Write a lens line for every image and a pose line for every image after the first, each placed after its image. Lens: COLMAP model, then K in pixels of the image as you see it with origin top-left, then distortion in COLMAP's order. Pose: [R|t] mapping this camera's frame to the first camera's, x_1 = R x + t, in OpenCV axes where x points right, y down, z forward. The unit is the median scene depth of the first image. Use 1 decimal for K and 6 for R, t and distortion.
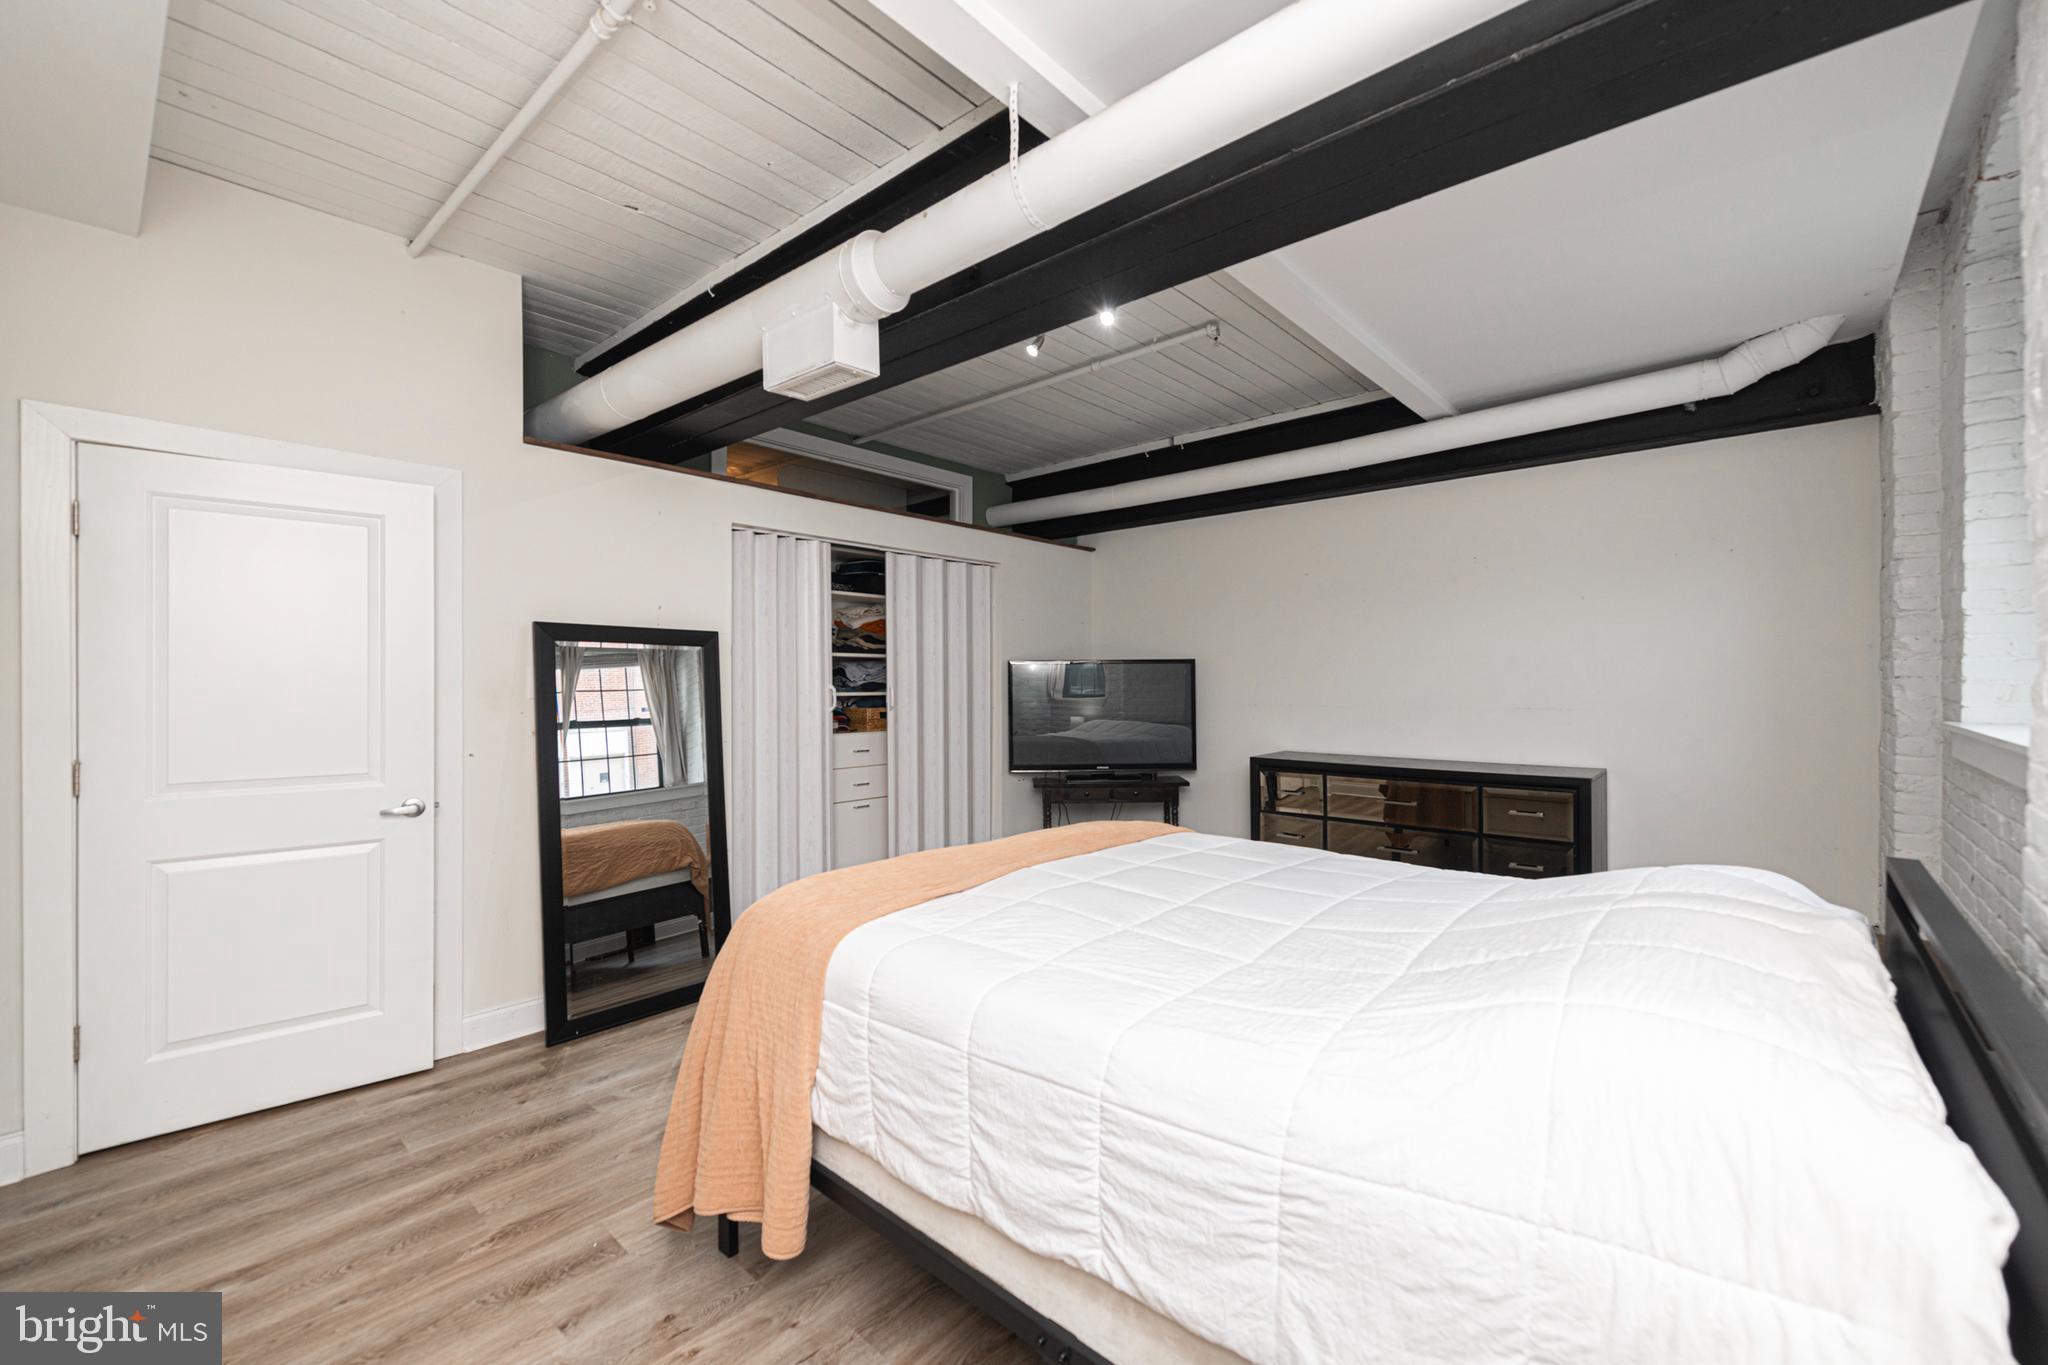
lens RADIAL K [[836.7, 0, 1023.0], [0, 836.7, 678.2], [0, 0, 1]] dist [0.012056, -0.003958]
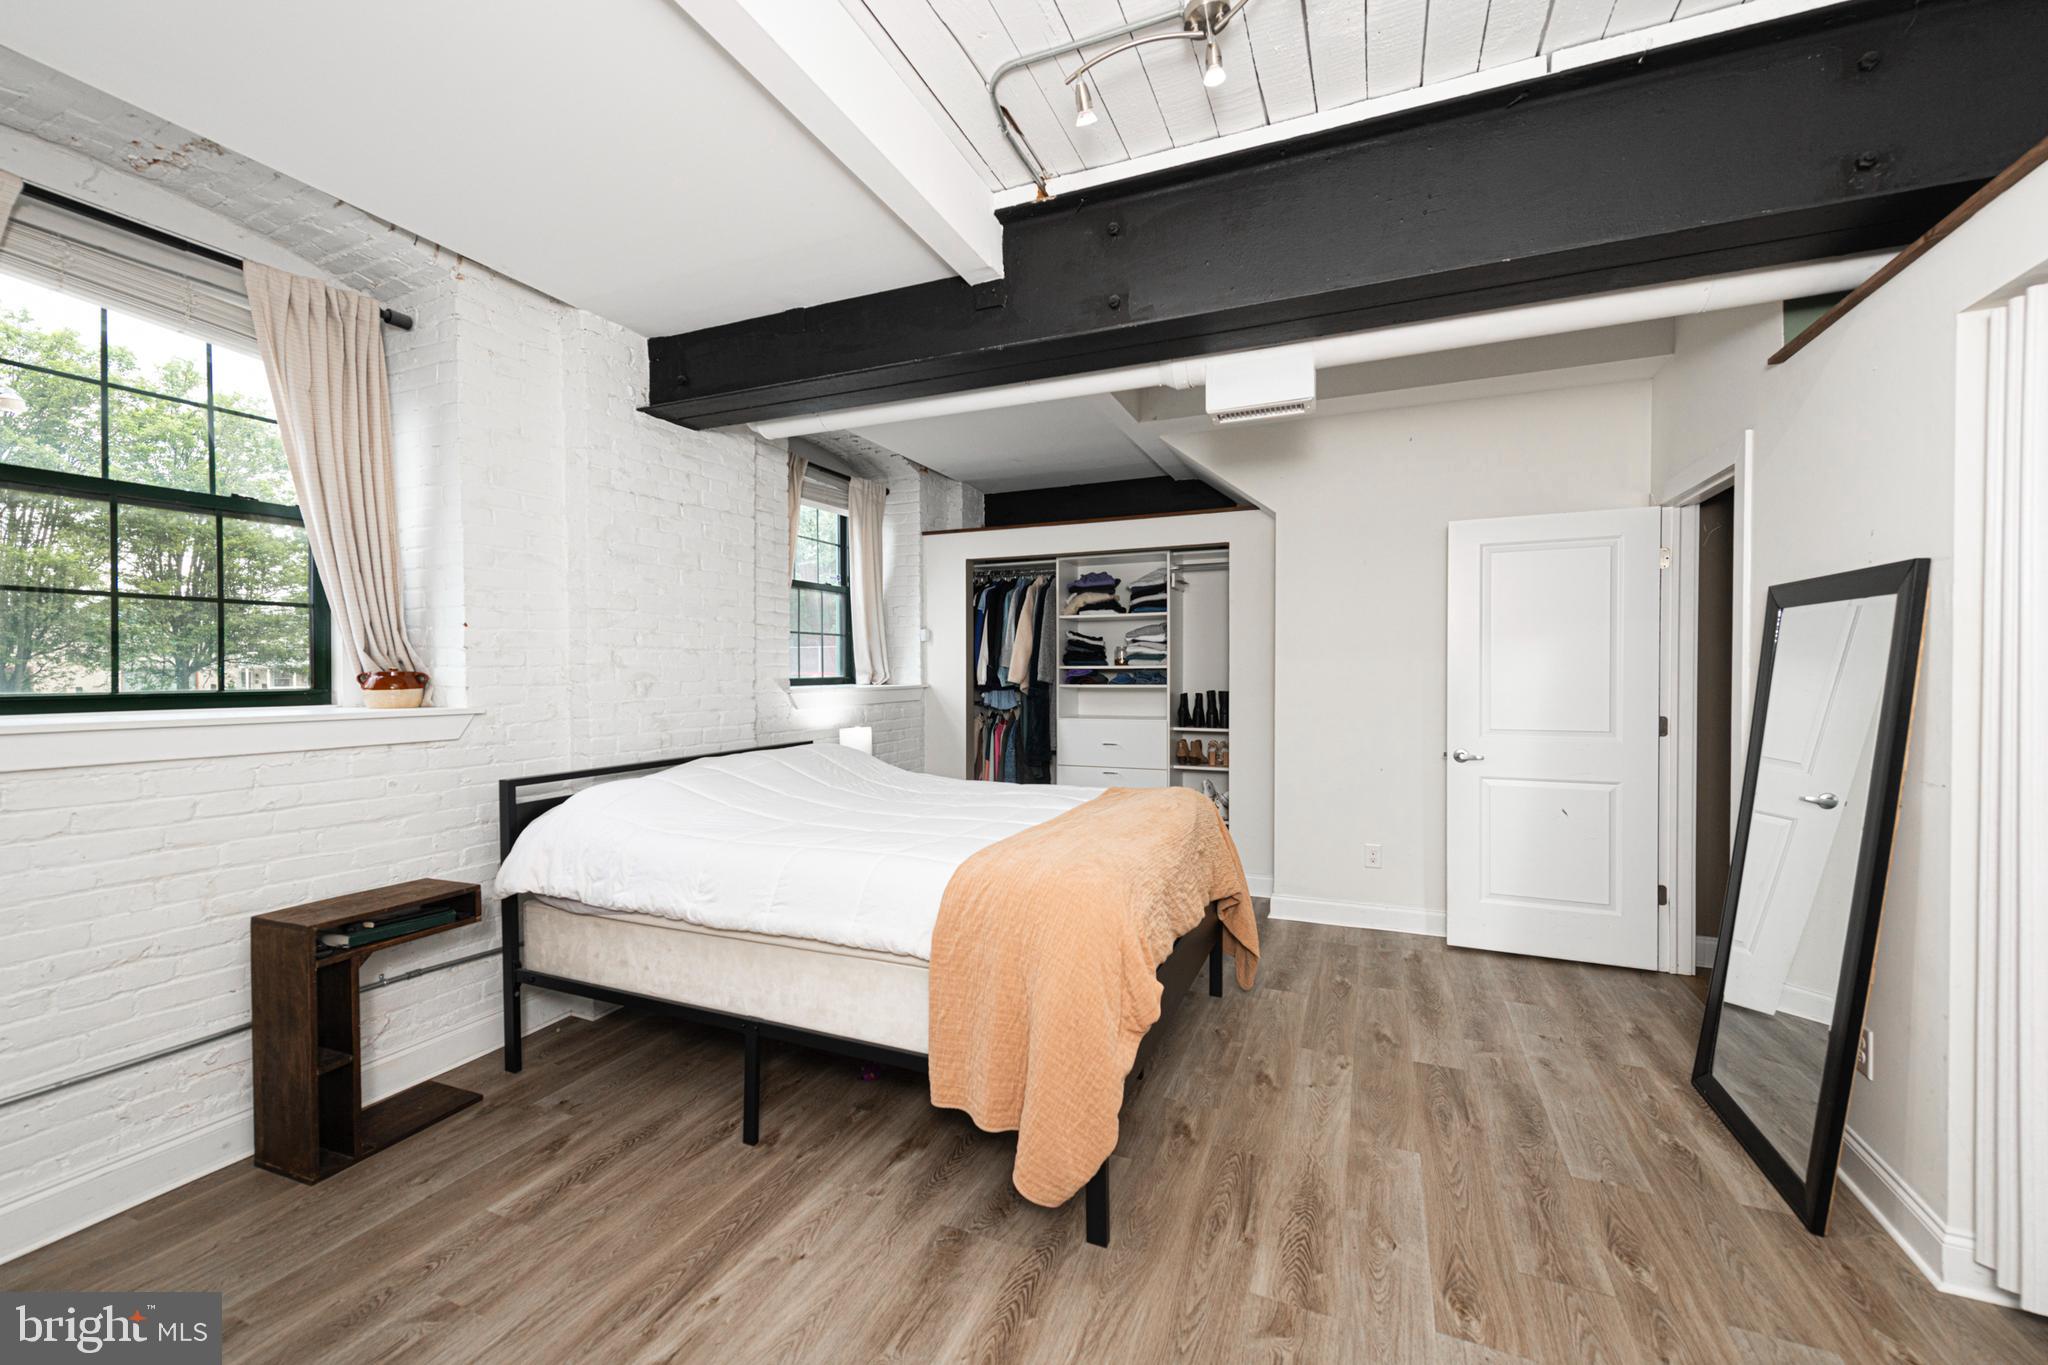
lens RADIAL K [[836.7, 0, 1039.5], [0, 836.7, 694.6], [0, 0, 1]] dist [0.012056, -0.003958]
pose [[-0.952318, 0.010451, -0.304927, 0.317571], [0.007760, 0.999920, 0.010037, 0.030932], [0.305007, 0.007193, -0.952323, 1.585161]]
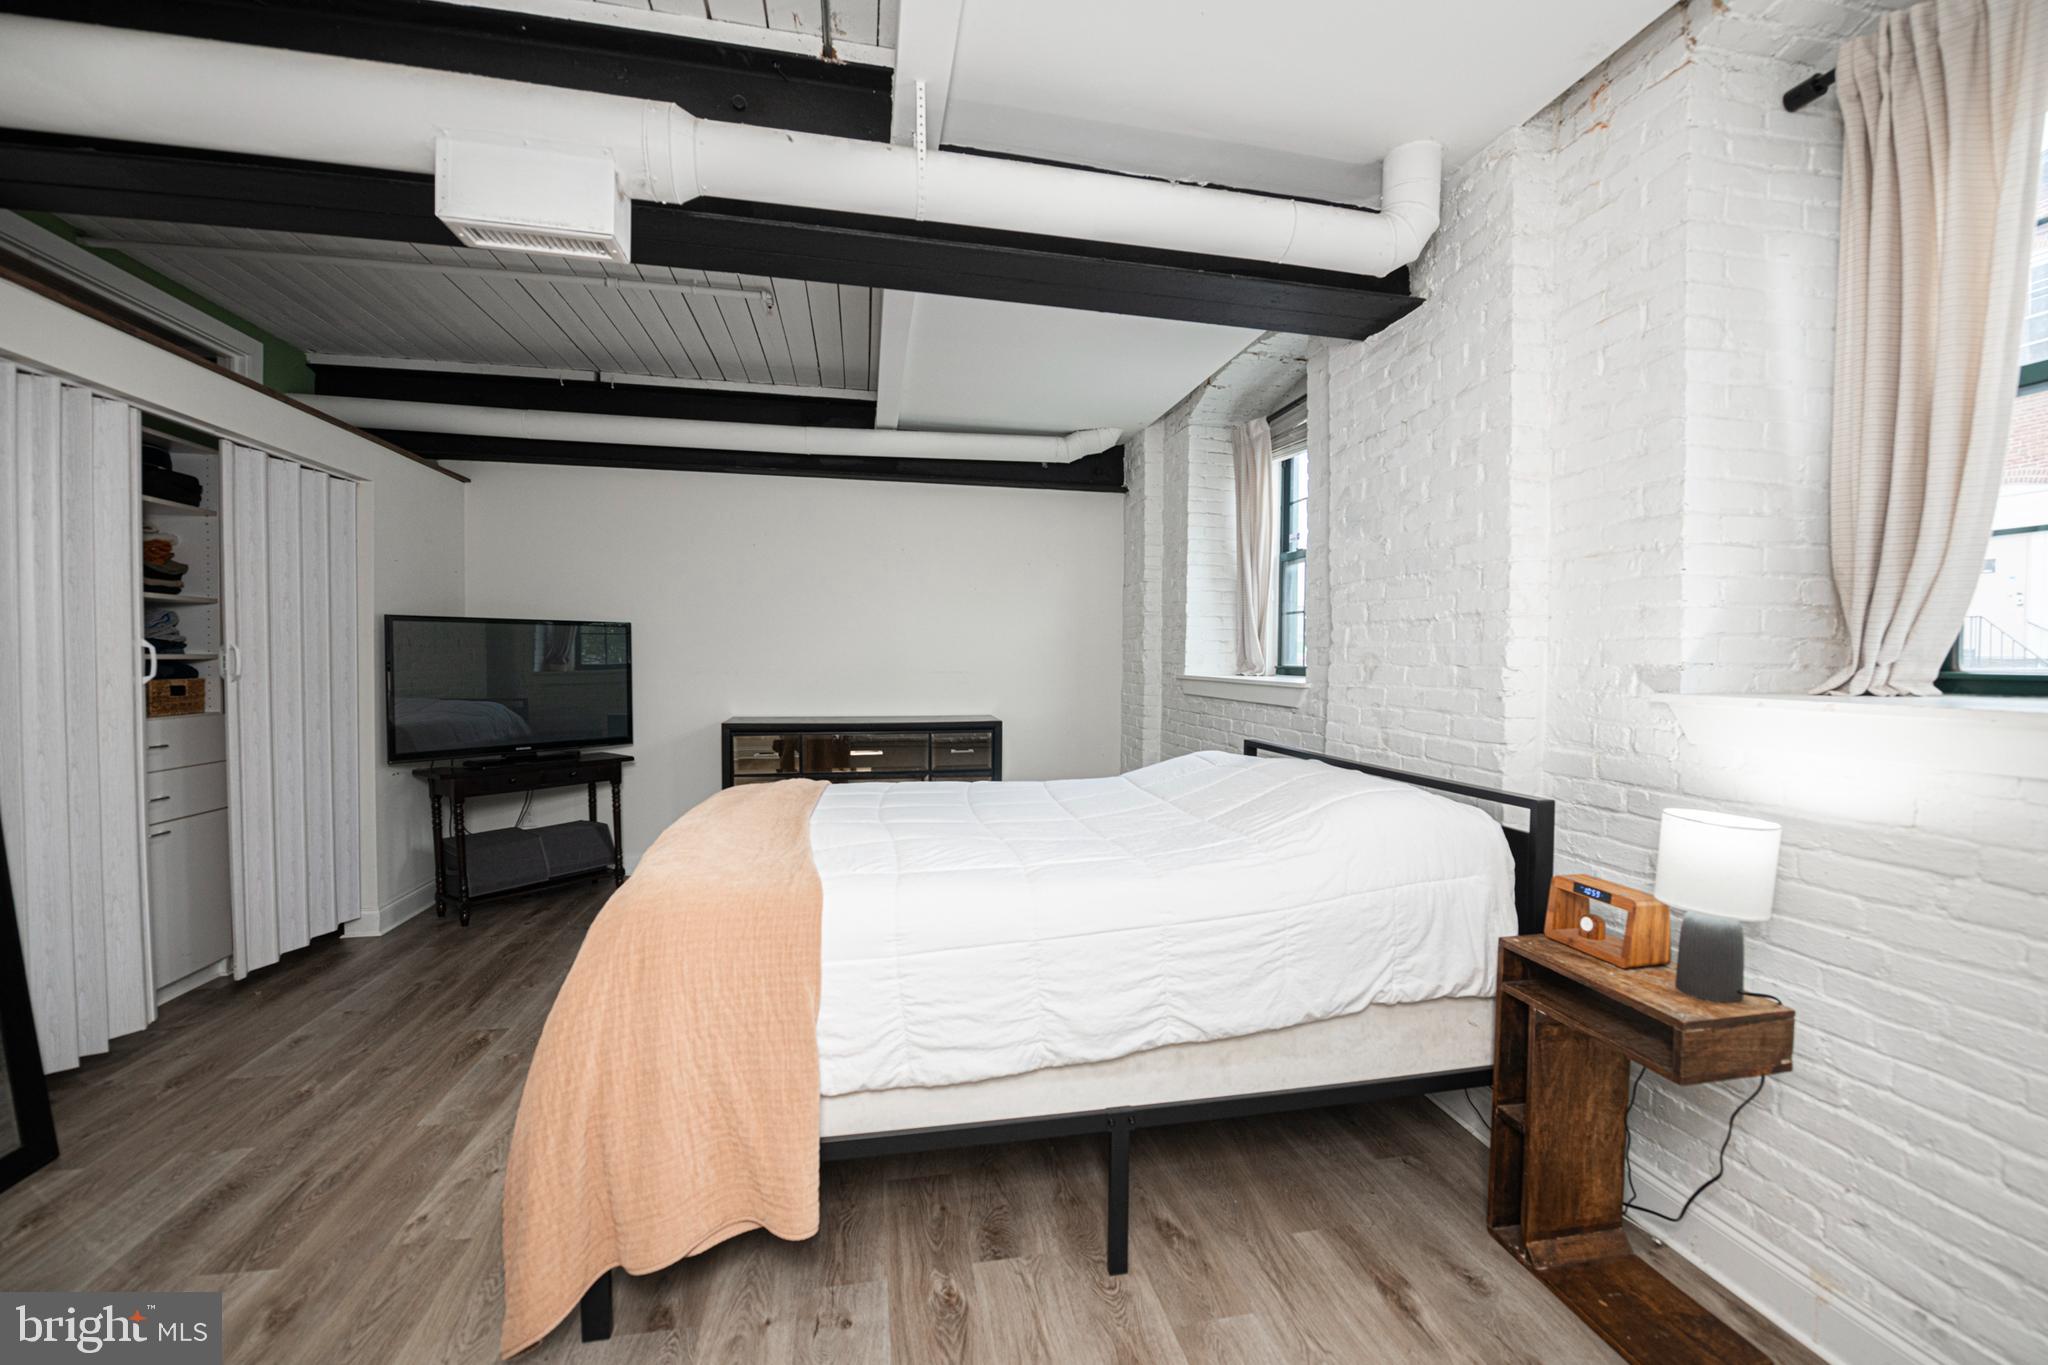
lens RADIAL K [[836.7, 0, 1062.2], [0, 836.7, 688.9], [0, 0, 1]] dist [0.012056, -0.003958]
pose [[0.591311, -0.024260, 0.806079, -0.460626], [-0.010831, 0.999218, 0.038018, 0.015770], [-0.806371, -0.031211, 0.590586, 0.118070]]
